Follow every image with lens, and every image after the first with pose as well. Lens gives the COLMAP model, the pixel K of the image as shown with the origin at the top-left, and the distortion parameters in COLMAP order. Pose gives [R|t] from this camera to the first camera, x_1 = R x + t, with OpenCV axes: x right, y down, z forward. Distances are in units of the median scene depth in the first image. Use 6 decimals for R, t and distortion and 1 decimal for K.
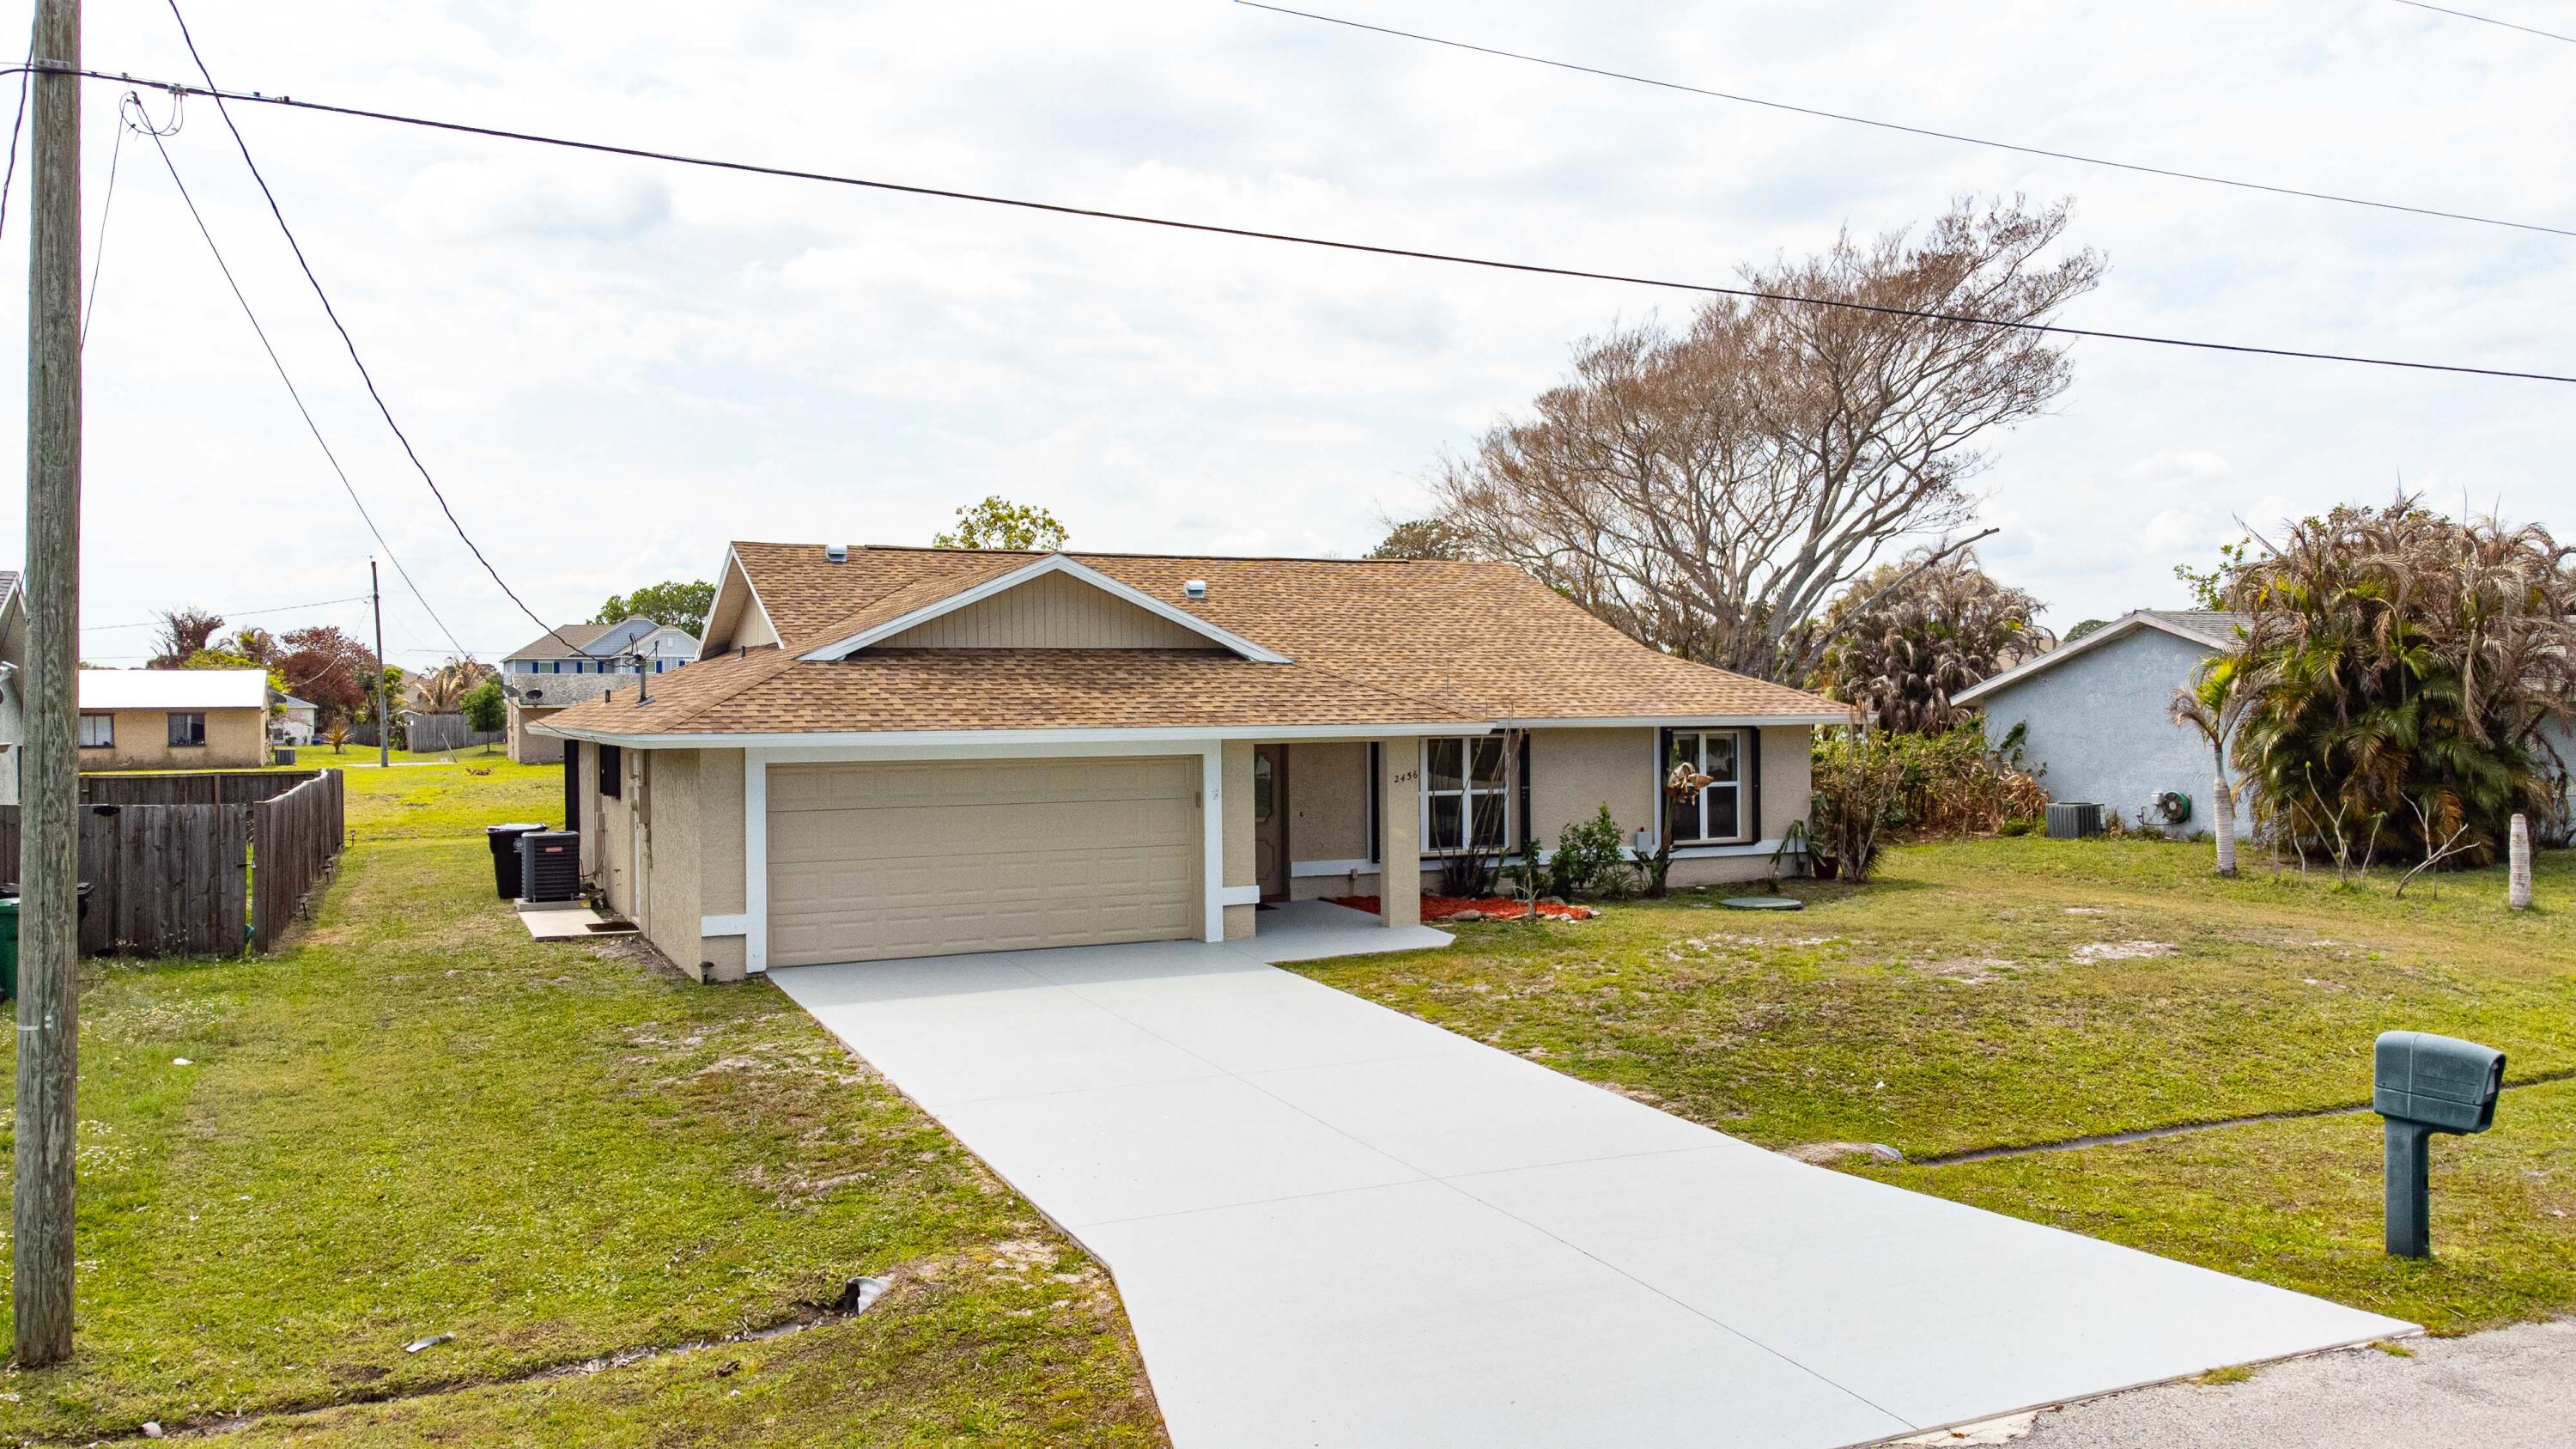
lens RADIAL K [[1890.1, 0, 1278.1], [0, 1890.1, 712.4], [0, 0, 1]] dist [0.040495, 0.006190]
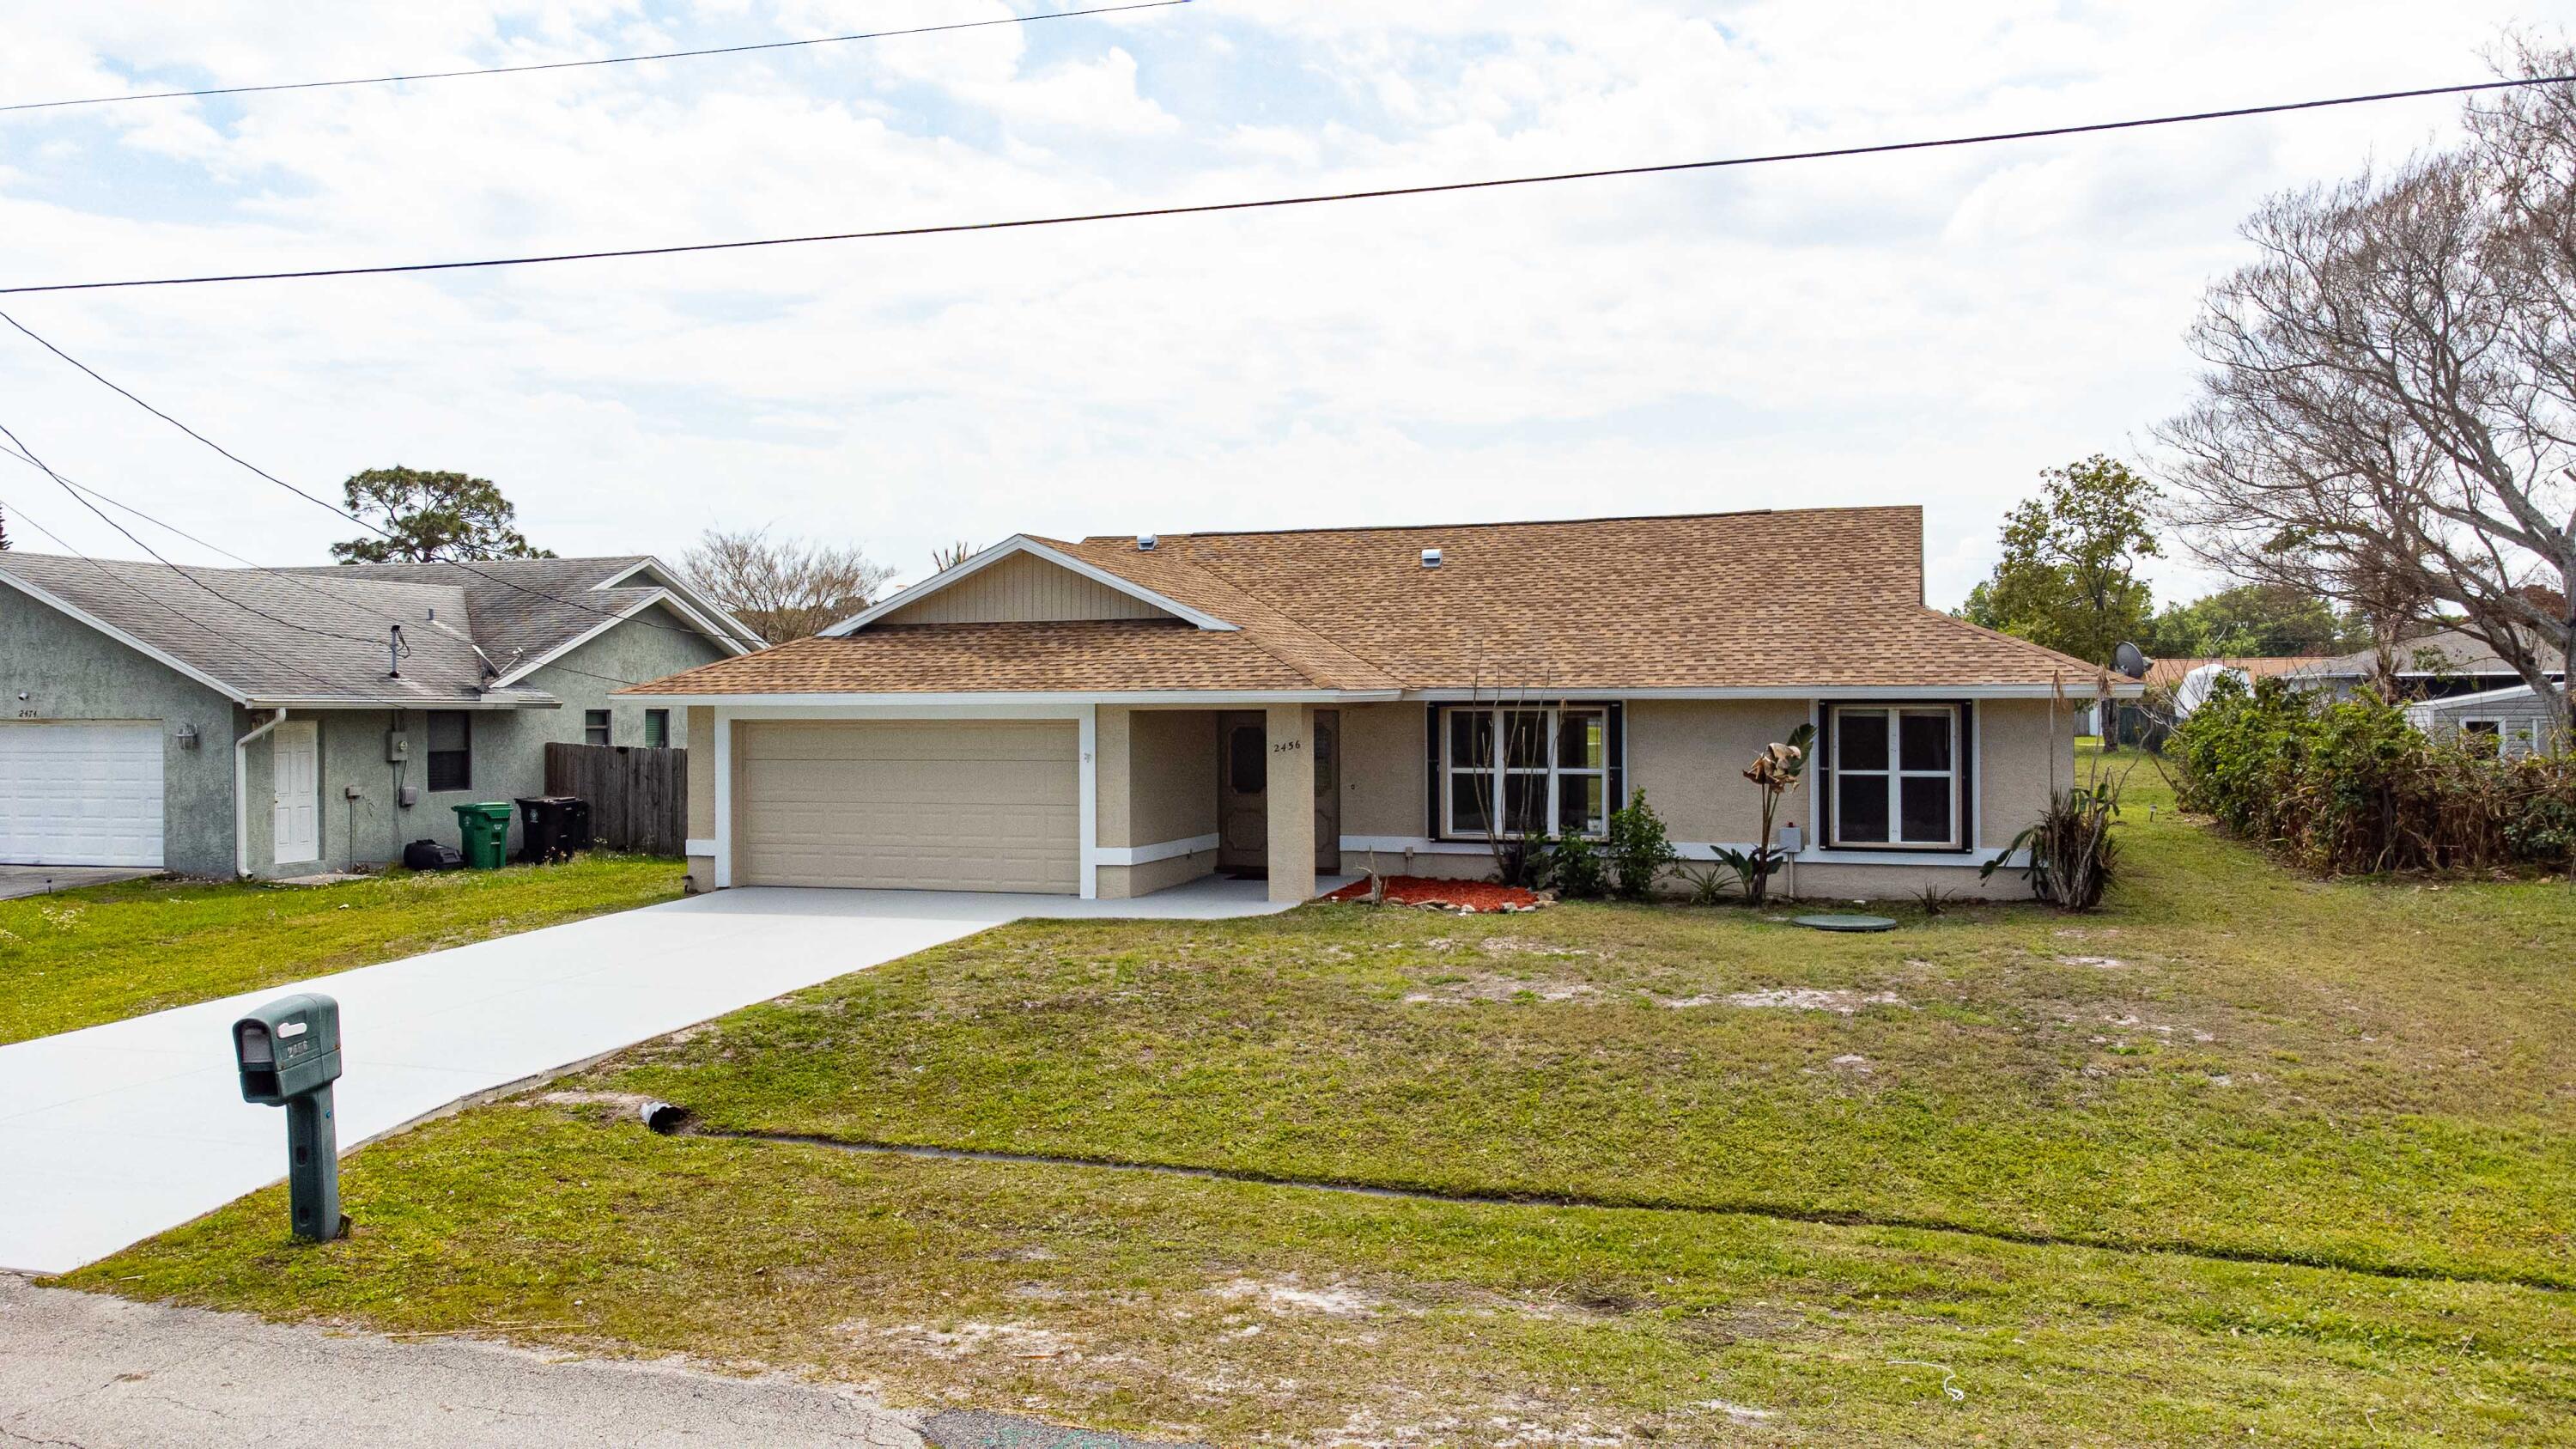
lens RADIAL K [[1892.3, 0, 1279.8], [0, 1892.3, 727.8], [0, 0, 1]] dist [0.035592, -0.001773]
pose [[0.718161, 0.014132, -0.695734, 0.629501], [-0.004126, 0.999863, 0.016051, 0.008005], [0.695865, -0.008657, 0.718120, 0.266682]]
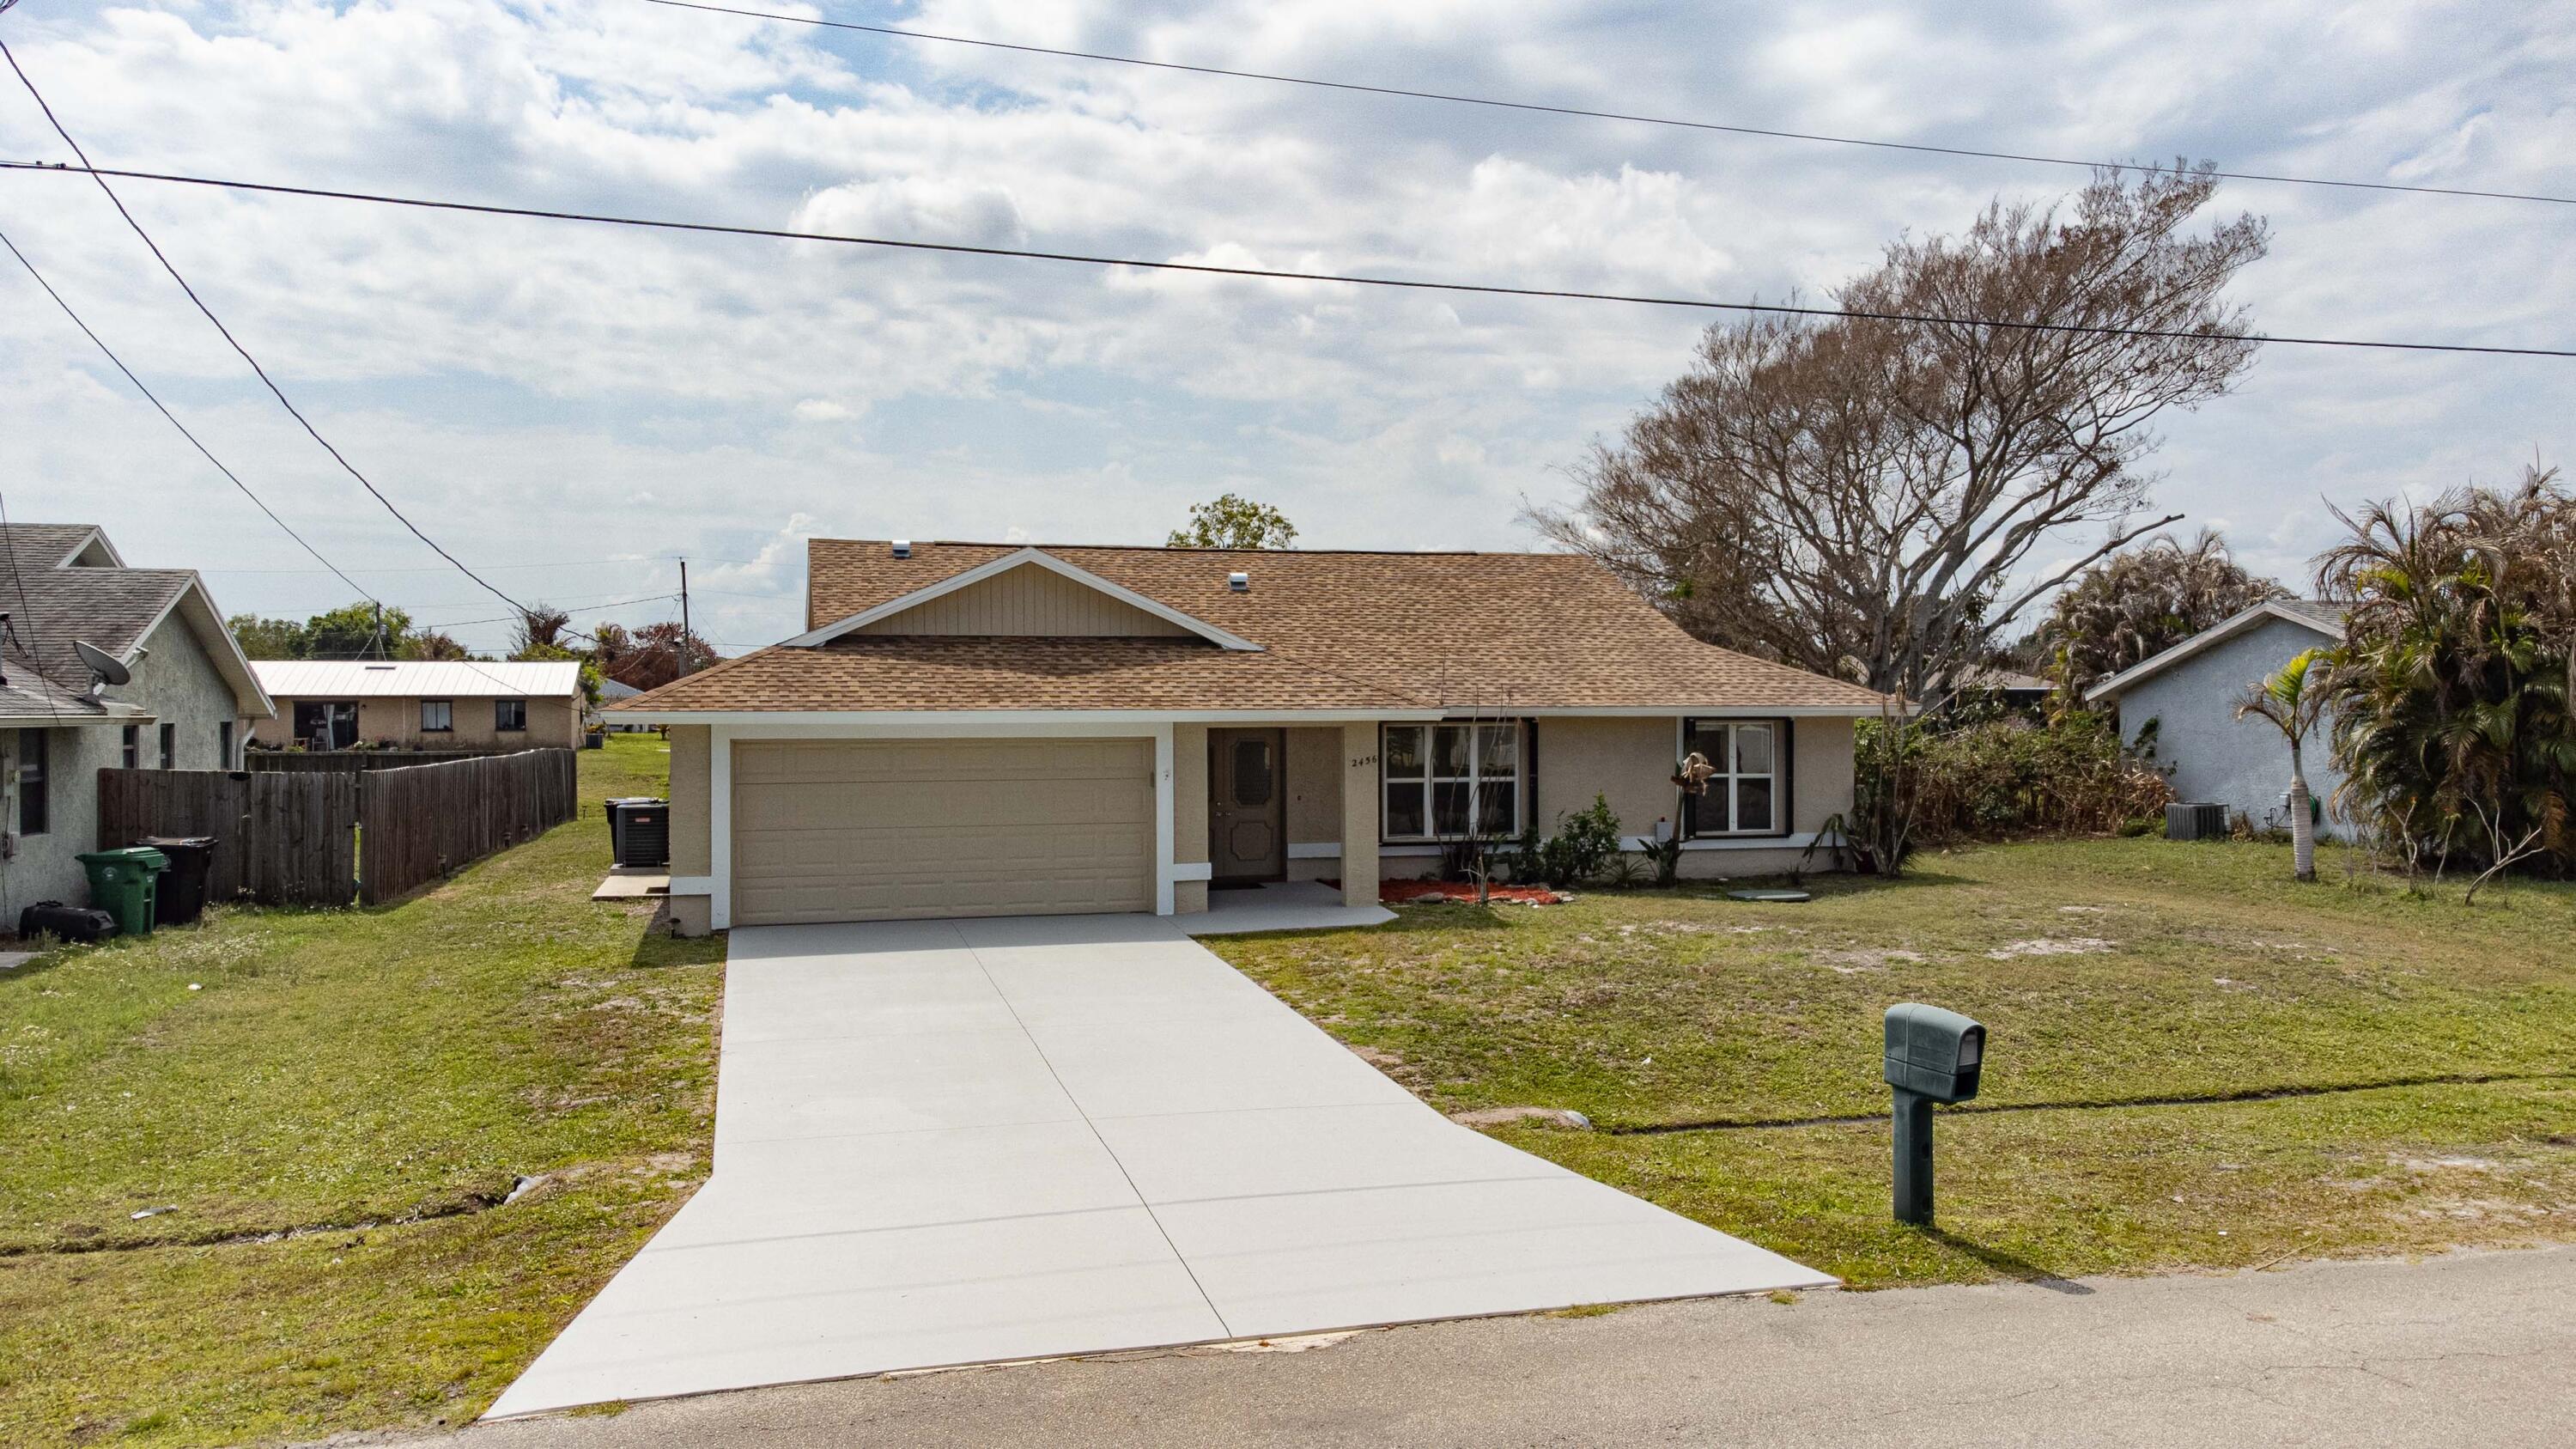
lens RADIAL K [[1892.3, 0, 1279.8], [0, 1892.3, 727.8], [0, 0, 1]] dist [0.035592, -0.001773]
pose [[0.985028, 0.008964, -0.172161, 0.171673], [-0.007322, 0.999921, 0.010173, 0.004916], [0.172239, -0.008760, 0.985016, -0.019933]]
